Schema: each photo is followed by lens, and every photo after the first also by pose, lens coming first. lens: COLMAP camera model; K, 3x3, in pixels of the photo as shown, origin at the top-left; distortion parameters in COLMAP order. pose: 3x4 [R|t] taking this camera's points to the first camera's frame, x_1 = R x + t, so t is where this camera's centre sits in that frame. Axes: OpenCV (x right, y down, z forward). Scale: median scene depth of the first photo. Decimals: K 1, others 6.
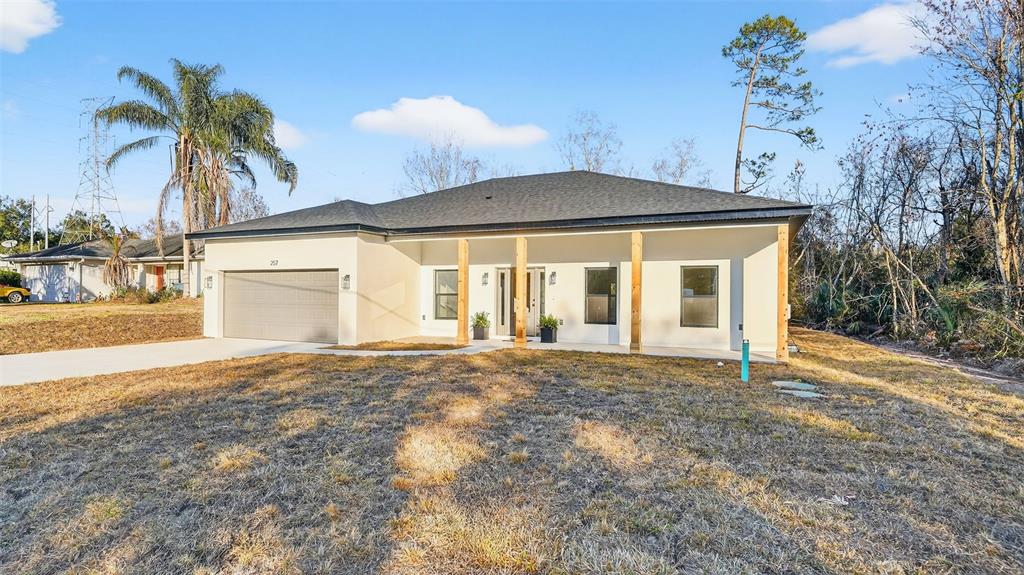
lens RADIAL K [[419.4, 0, 508.9], [0, 419.4, 293.7], [0, 0, 1]] dist [-0.024478, 0.000153]
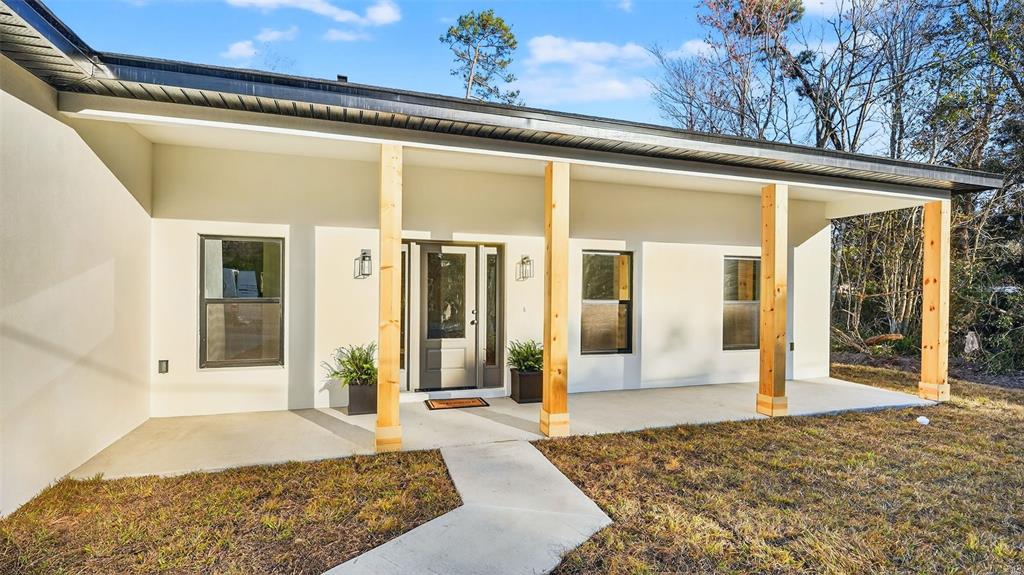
lens RADIAL K [[452.7, 0, 512.0], [0, 452.7, 287.5], [0, 0, 1]] dist [0.000695, 0.000012]
pose [[0.769538, 0.000511, 0.638601, -0.237222], [-0.004422, 0.999980, 0.004530, -0.014506], [-0.638586, -0.006310, 0.769525, 0.569726]]
